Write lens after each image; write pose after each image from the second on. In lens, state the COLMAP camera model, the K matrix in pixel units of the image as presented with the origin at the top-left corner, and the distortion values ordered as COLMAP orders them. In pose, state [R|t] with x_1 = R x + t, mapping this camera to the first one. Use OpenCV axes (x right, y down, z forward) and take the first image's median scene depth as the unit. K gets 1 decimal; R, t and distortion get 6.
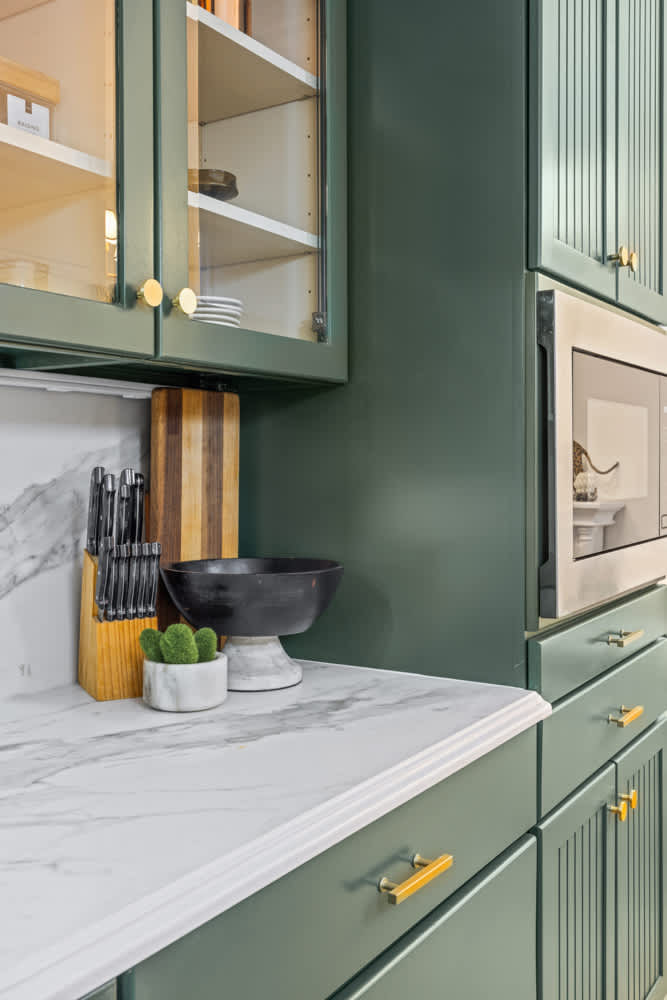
lens RADIAL K [[1002.0, 0, 333.4], [0, 1002.0, 495.8], [0, 0, 1]] dist [-0.019782, 0.000000]
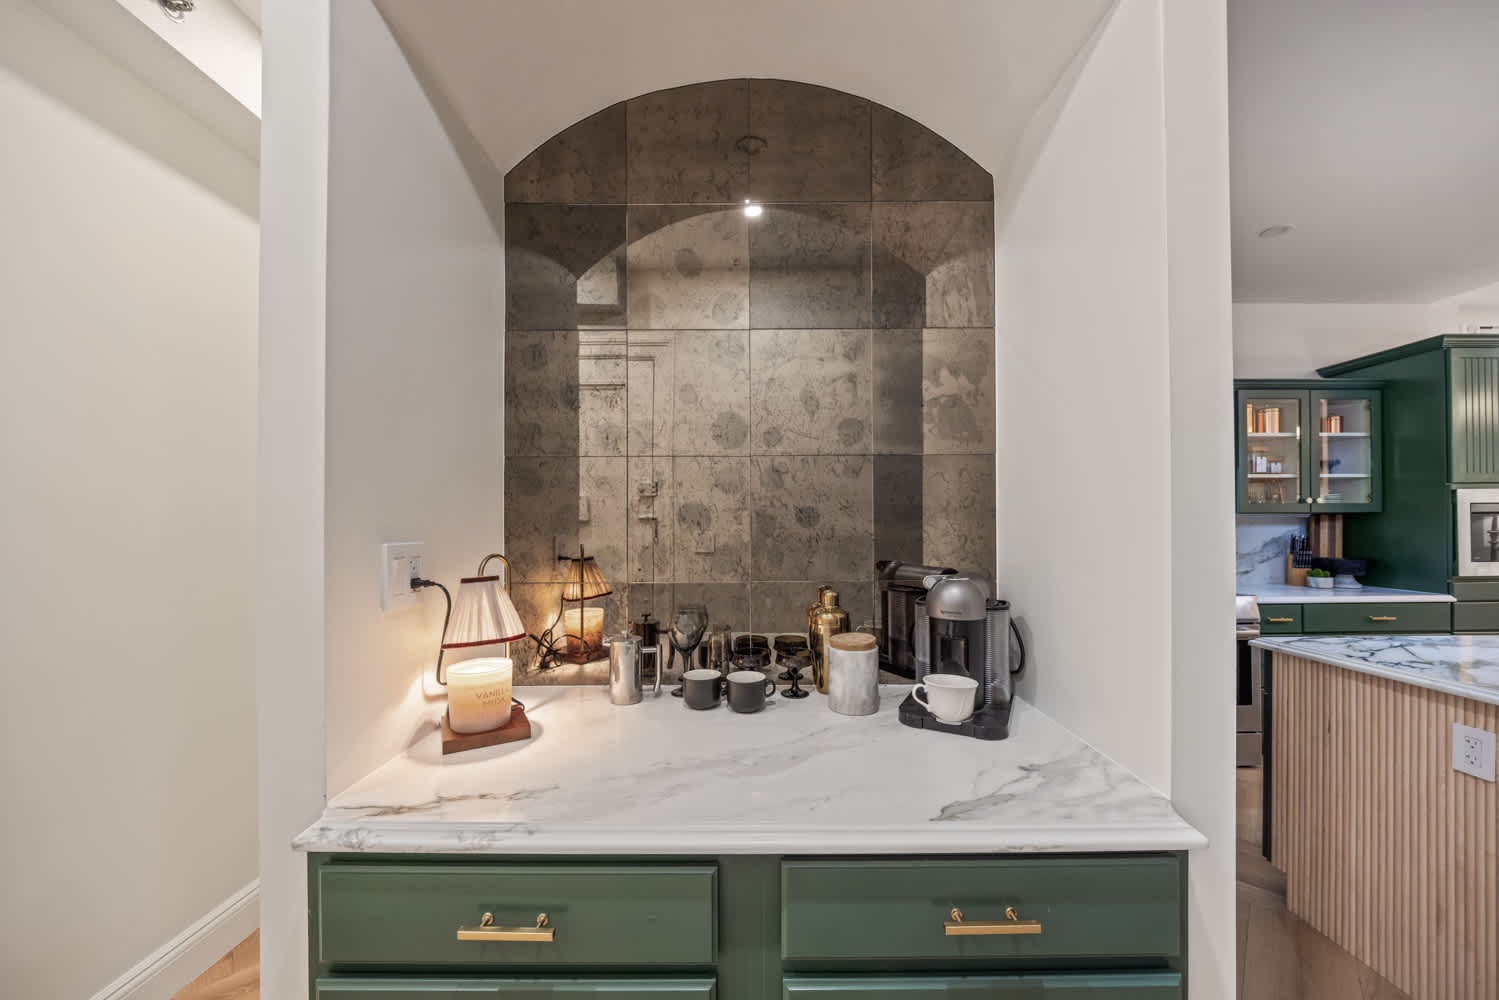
lens RADIAL K [[537.8, 0, 764.7], [0, 537.8, 523.5], [0, 0, 1]] dist [-0.001420, -0.000072]
pose [[0.558176, -0.002107, -0.829720, 0.436682], [-0.018959, 0.999703, -0.015294, 0.004572], [0.829506, 0.024268, 0.557970, -2.289096]]
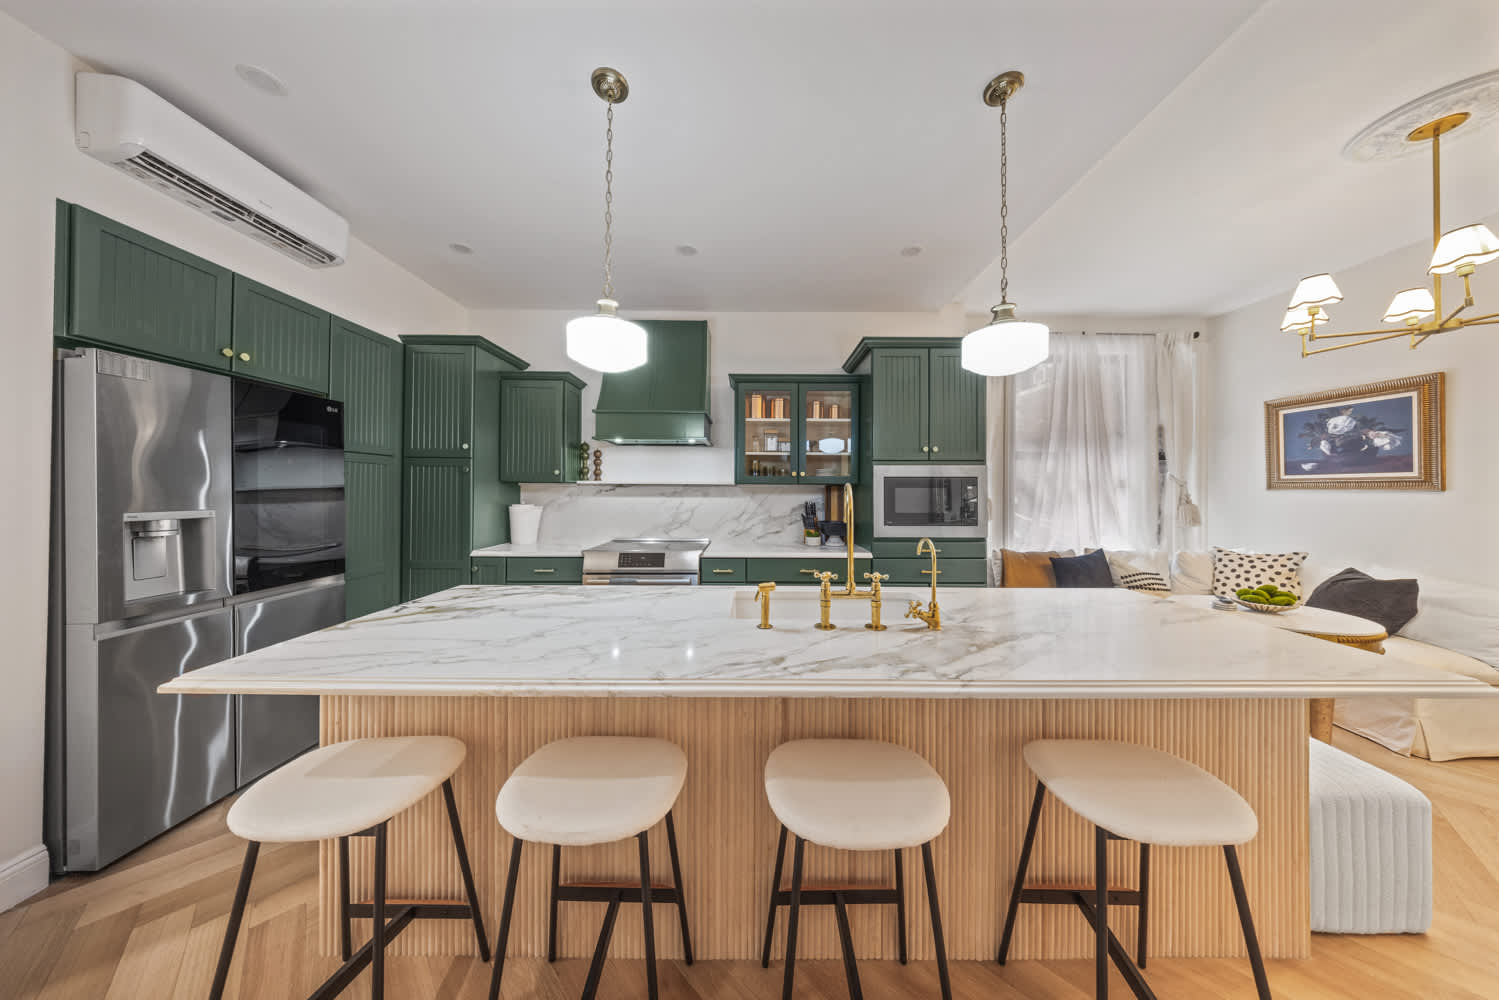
lens RADIAL K [[434.1, 0, 752.3], [0, 434.1, 488.8], [0, 0, 1]] dist [-0.005932, -0.000088]
pose [[0.535396, 0.003981, -0.844592, 1.586645], [-0.027982, 0.999524, -0.013026, -0.057363], [0.844137, 0.030608, 0.535252, -0.526158]]
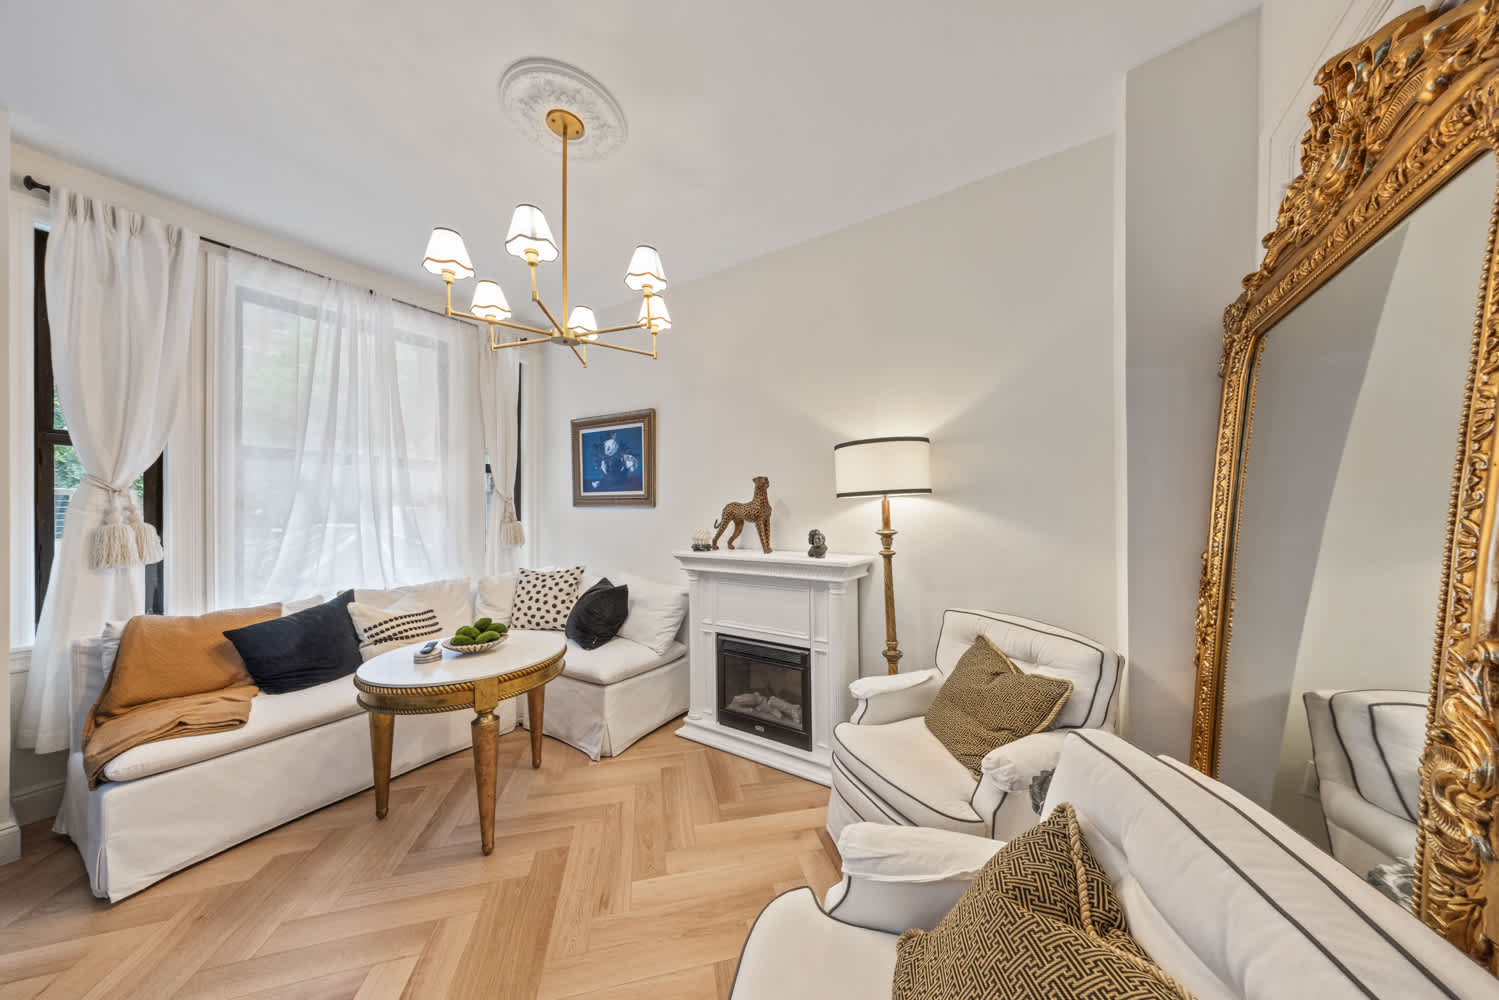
lens RADIAL K [[451.3, 0, 771.7], [0, 451.3, 504.7], [0, 0, 1]] dist [-0.000761, -0.000013]
pose [[0.999275, 0.002156, 0.038014, 2.112439], [-0.000824, 0.999387, -0.035011, -0.081258], [-0.038066, 0.034954, 0.998664, 0.515513]]
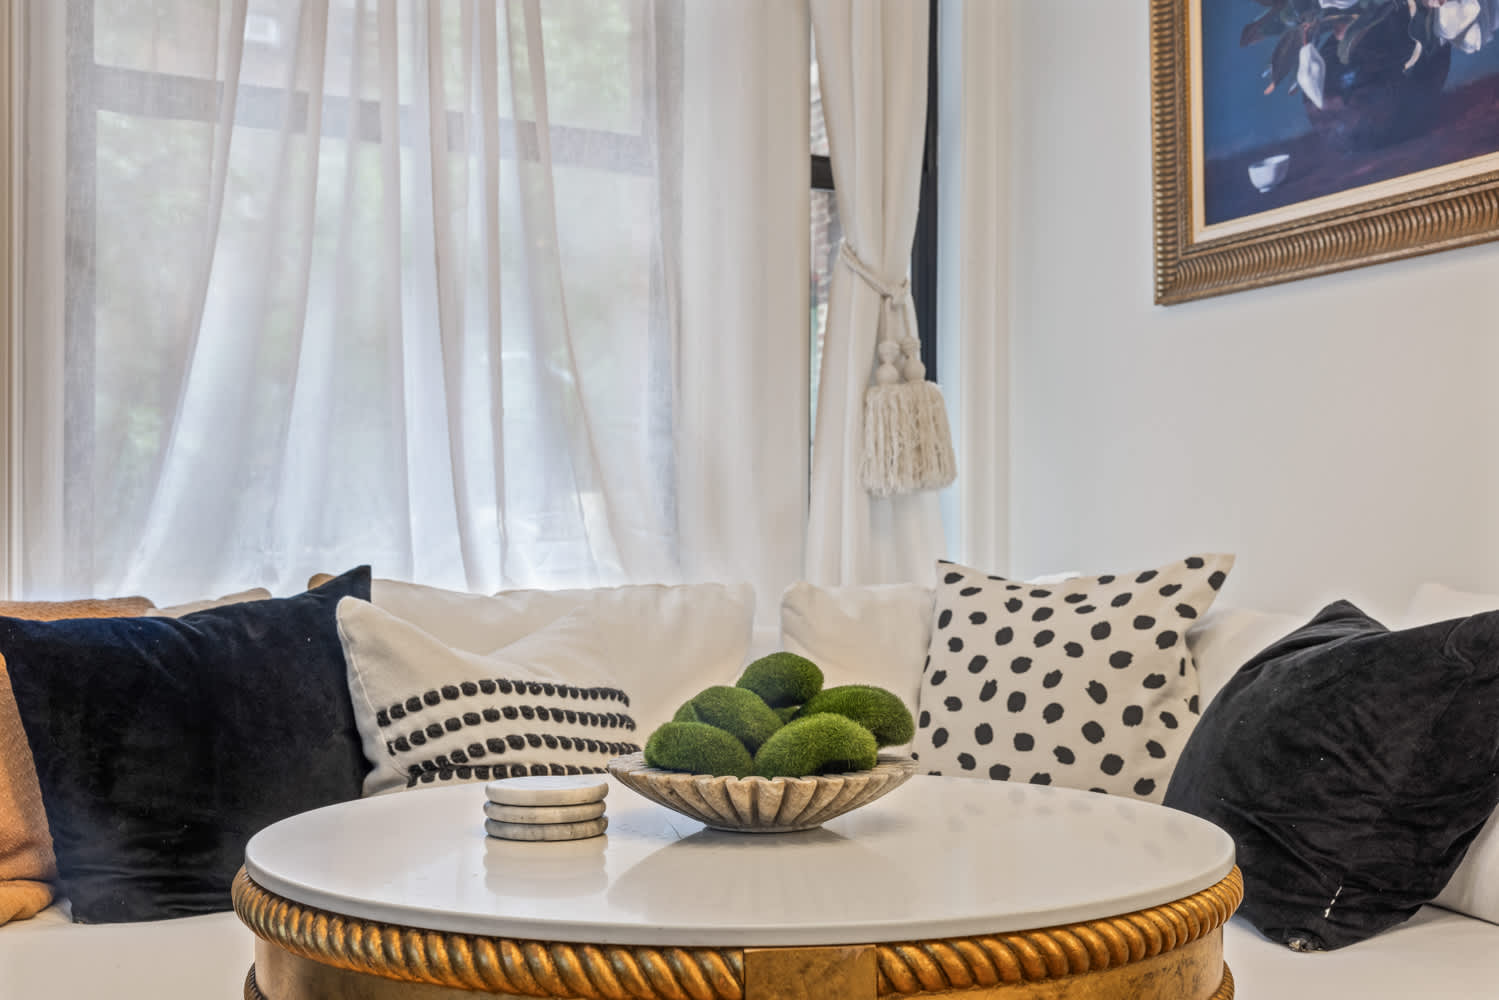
lens RADIAL K [[1723.2, 0, 744.7], [0, 1723.2, 510.6], [0, 0, 1]] dist [0.076717, 0.000000]
pose [[0.842397, -0.013905, -0.538678, 1.795173], [-0.014575, 0.998713, -0.048573, 0.190696], [0.538660, 0.048769, 0.841110, 1.087844]]
